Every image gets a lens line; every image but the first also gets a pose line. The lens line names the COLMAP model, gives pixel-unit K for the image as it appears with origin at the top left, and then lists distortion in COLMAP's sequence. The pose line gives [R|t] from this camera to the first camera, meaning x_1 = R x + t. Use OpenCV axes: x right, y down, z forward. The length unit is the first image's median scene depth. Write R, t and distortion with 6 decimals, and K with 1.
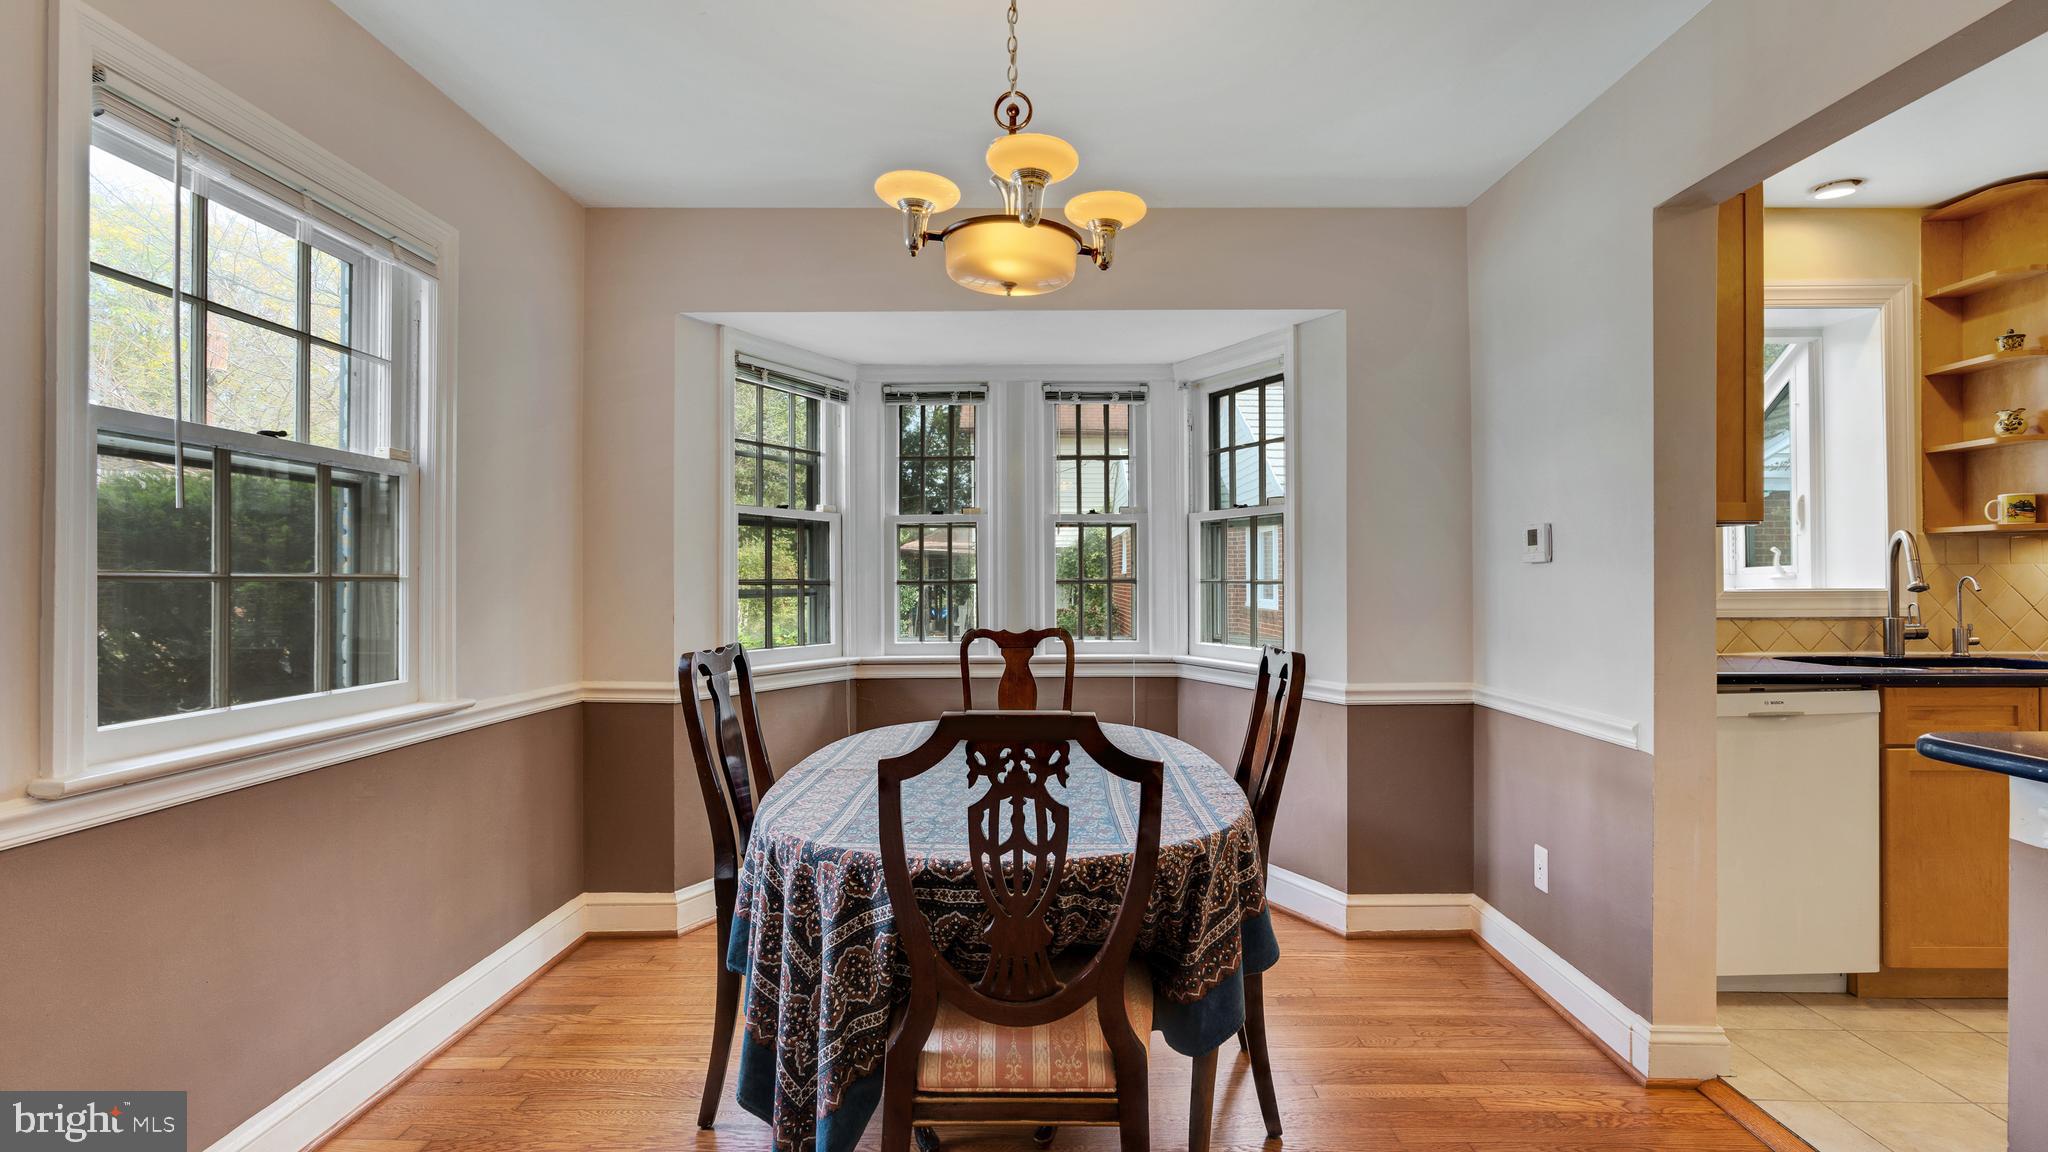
lens RADIAL K [[937.3, 0, 1024.0], [0, 937.3, 576.0], [0, 0, 1]] dist [-0.000443, -0.000075]
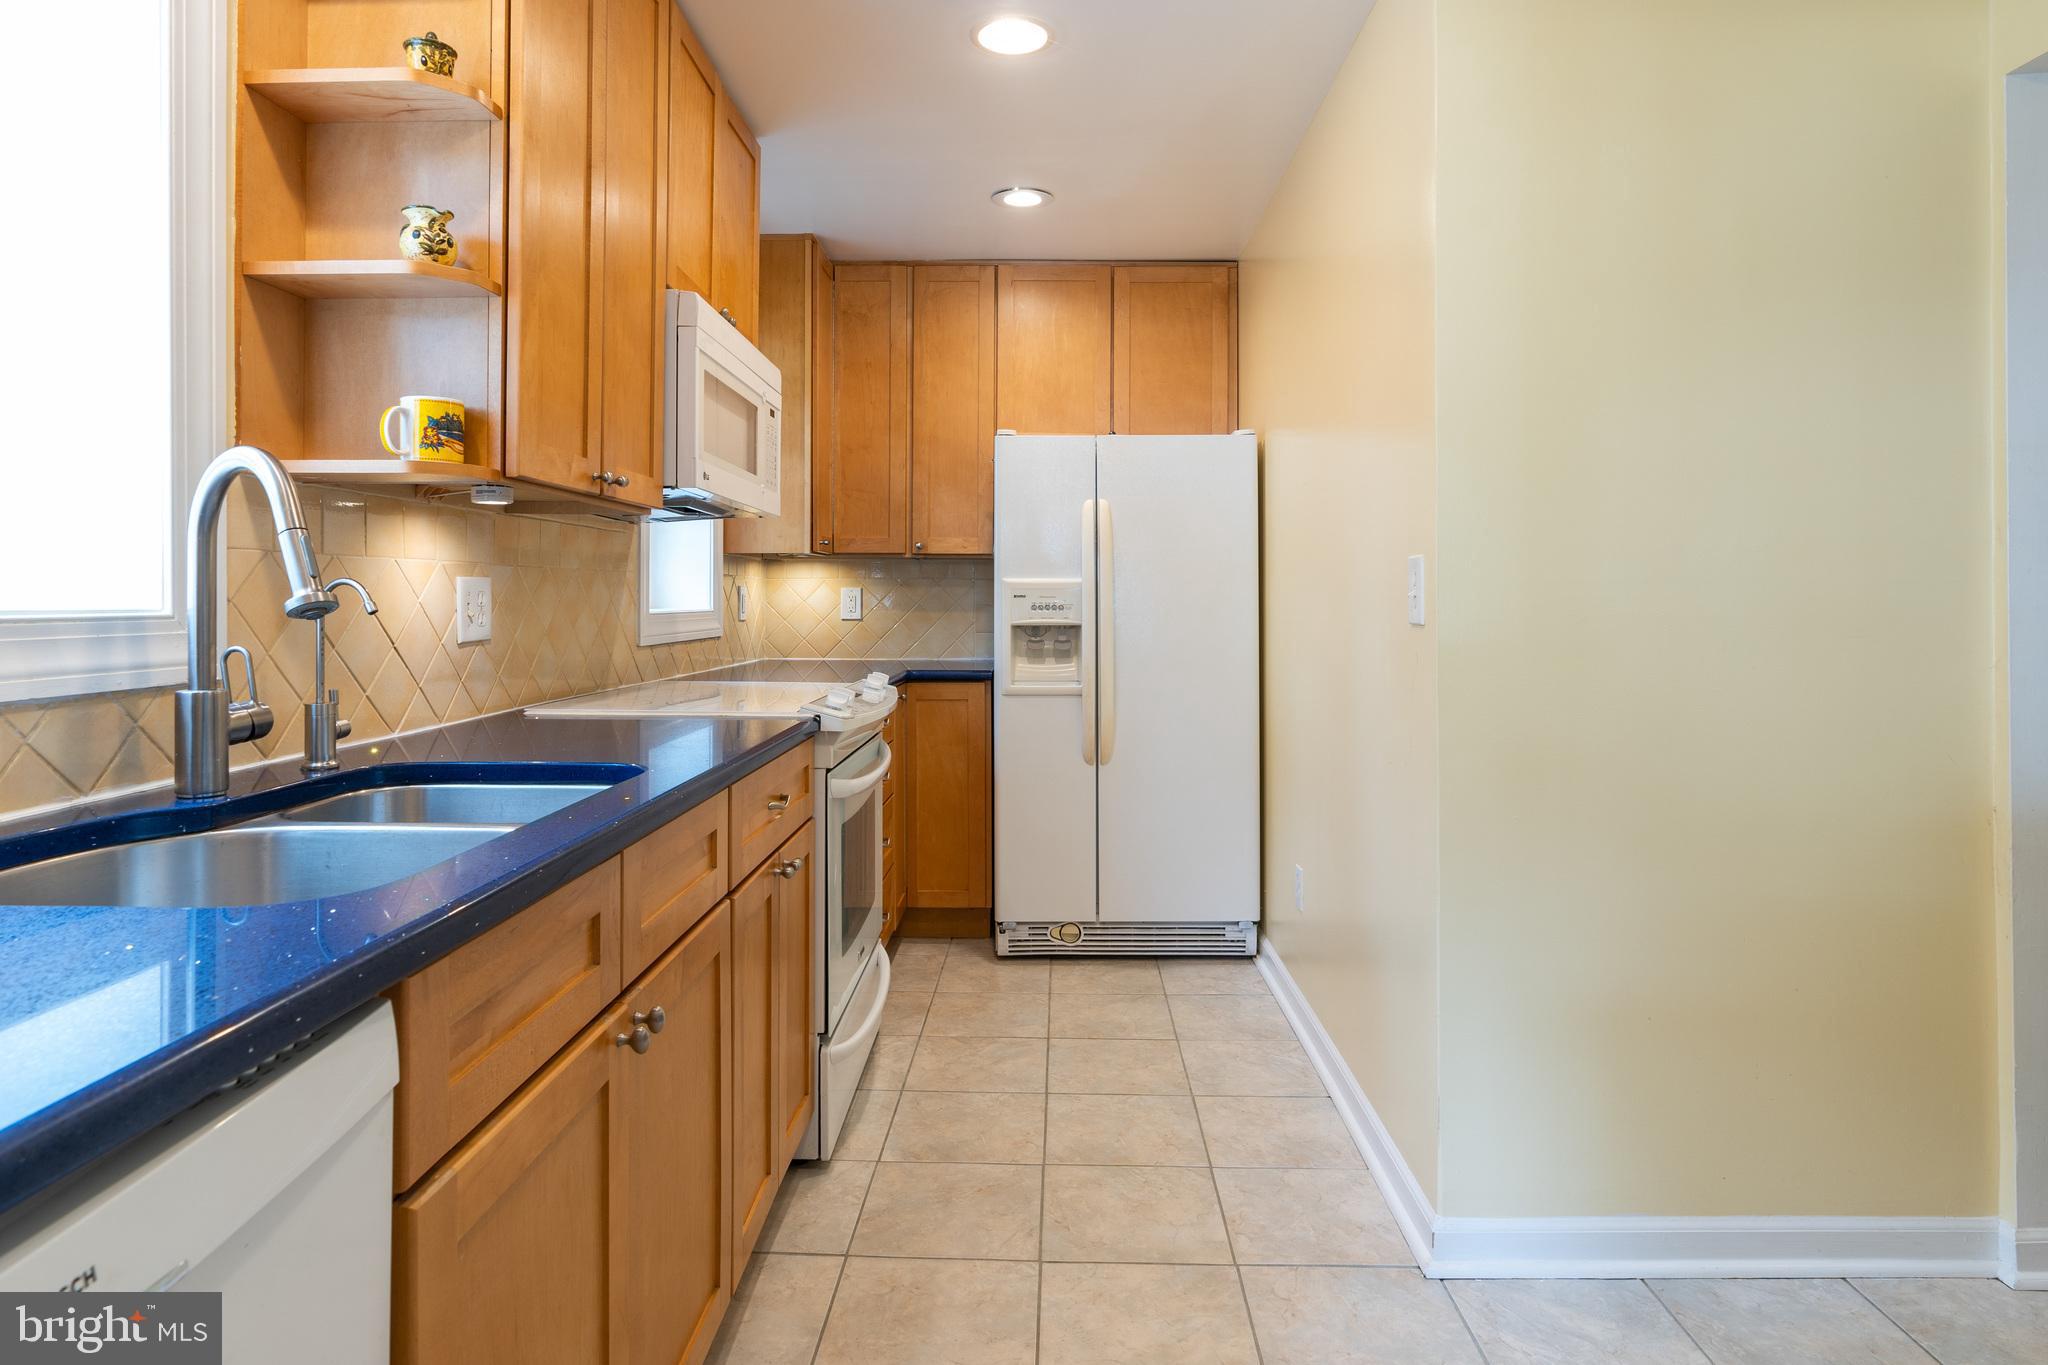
lens RADIAL K [[1090.6, 0, 1026.5], [0, 1090.6, 600.0], [0, 0, 1]] dist [-0.000424, -0.000231]
pose [[-0.010818, 0.006297, 0.999922, 0.506230], [-0.009512, 0.999934, -0.006400, 0.010412], [-0.999896, -0.009581, -0.010757, 0.688767]]
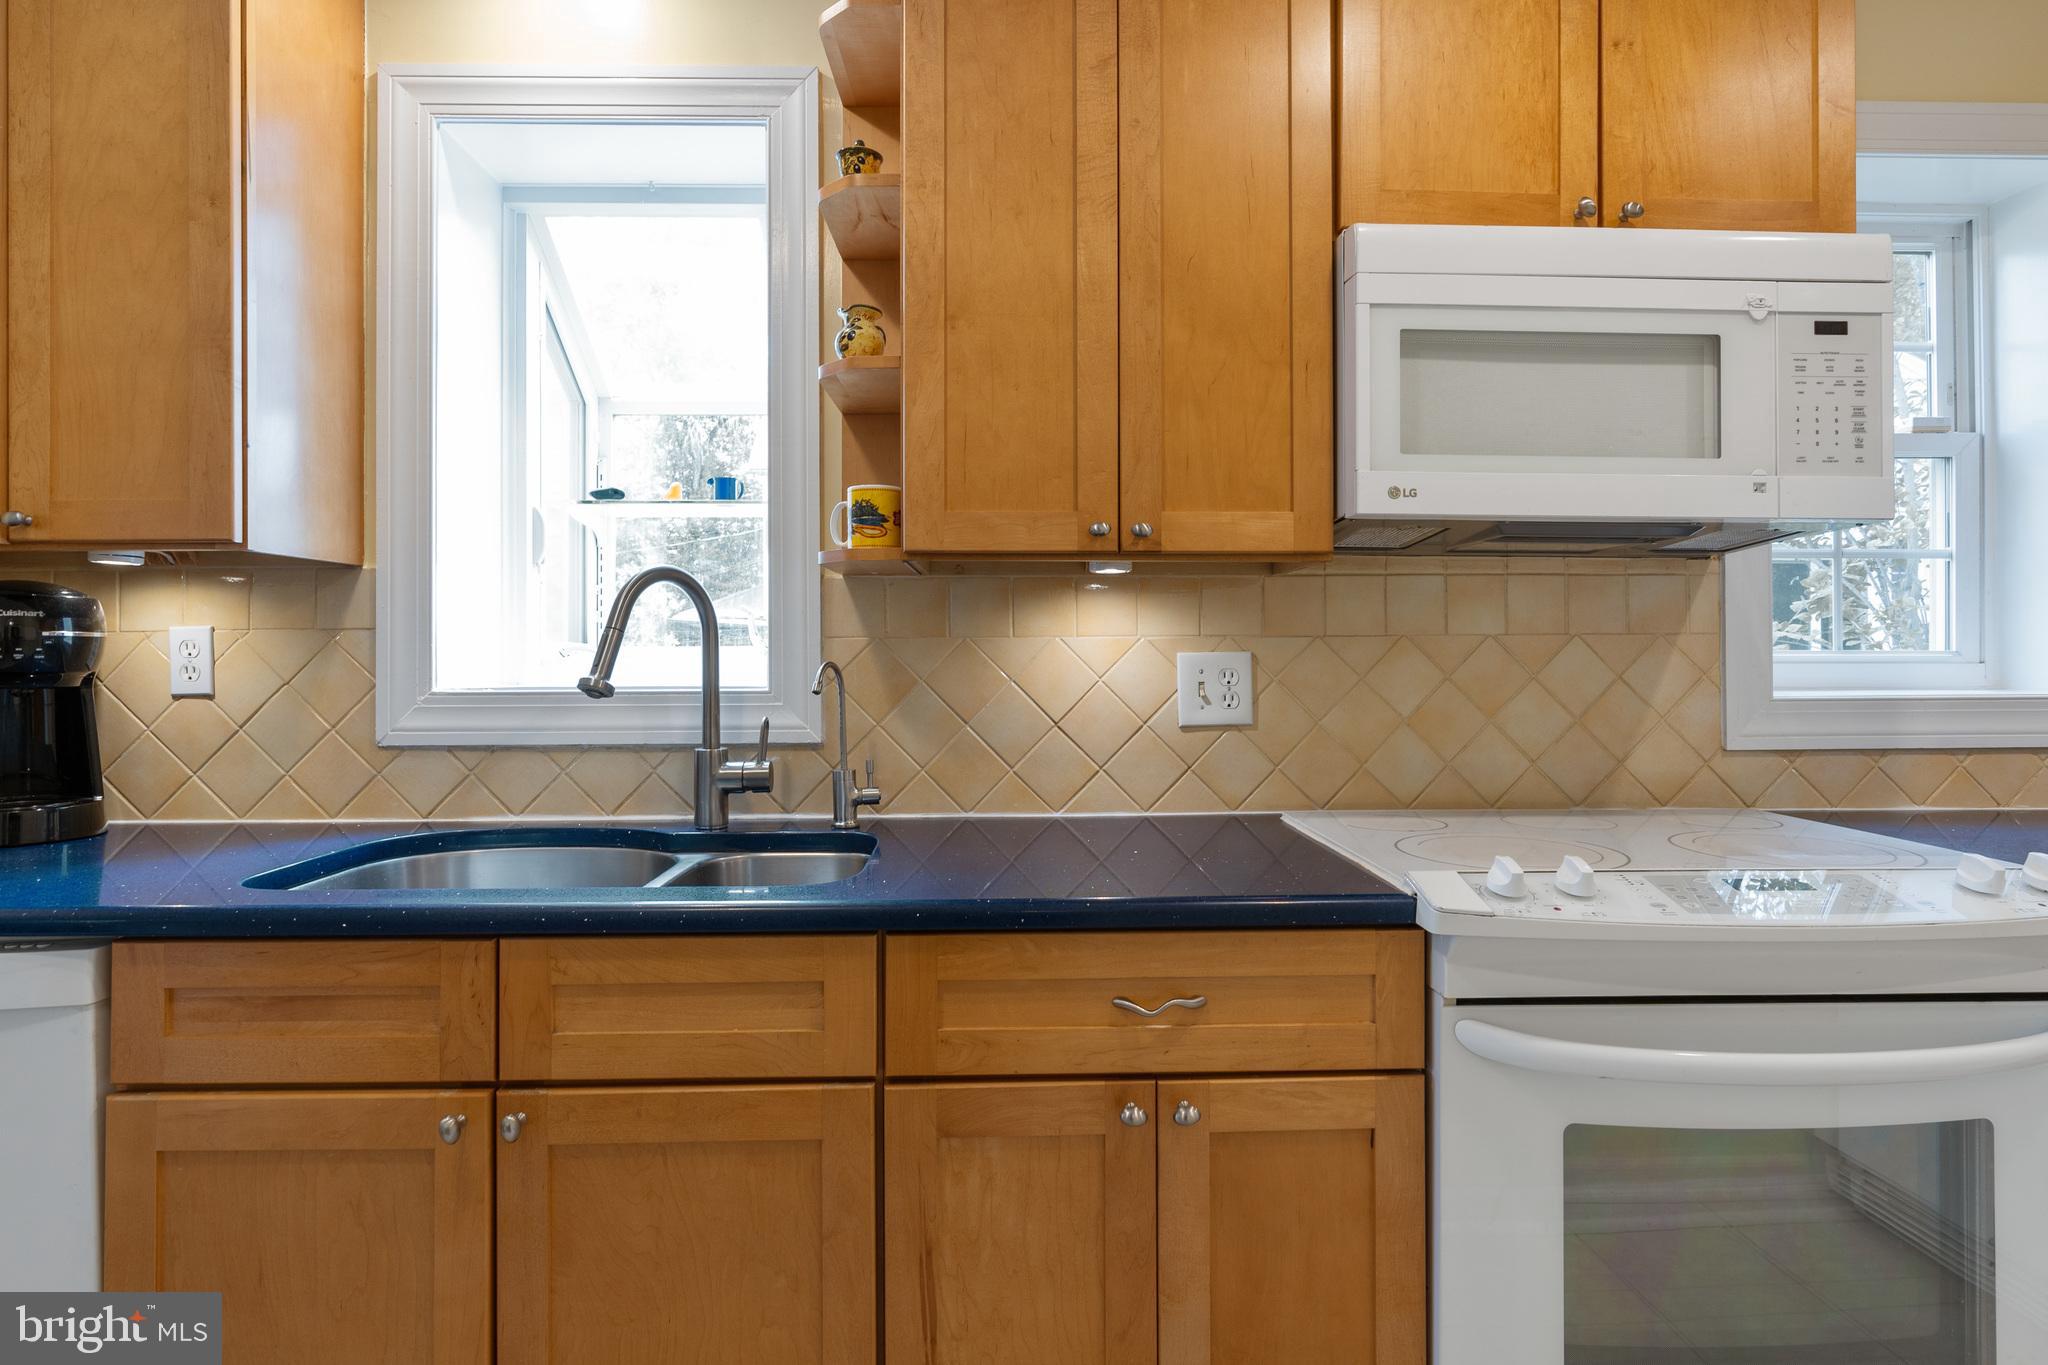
lens RADIAL K [[1039.8, 0, 1024.0], [0, 1039.8, 682.5], [0, 0, 1]] dist [-0.001333, -0.000309]
pose [[0.999978, -0.002261, -0.006230, 1.090878], [0.002389, 0.999784, 0.020653, 0.000207], [0.006182, -0.020668, 0.999767, 0.466103]]
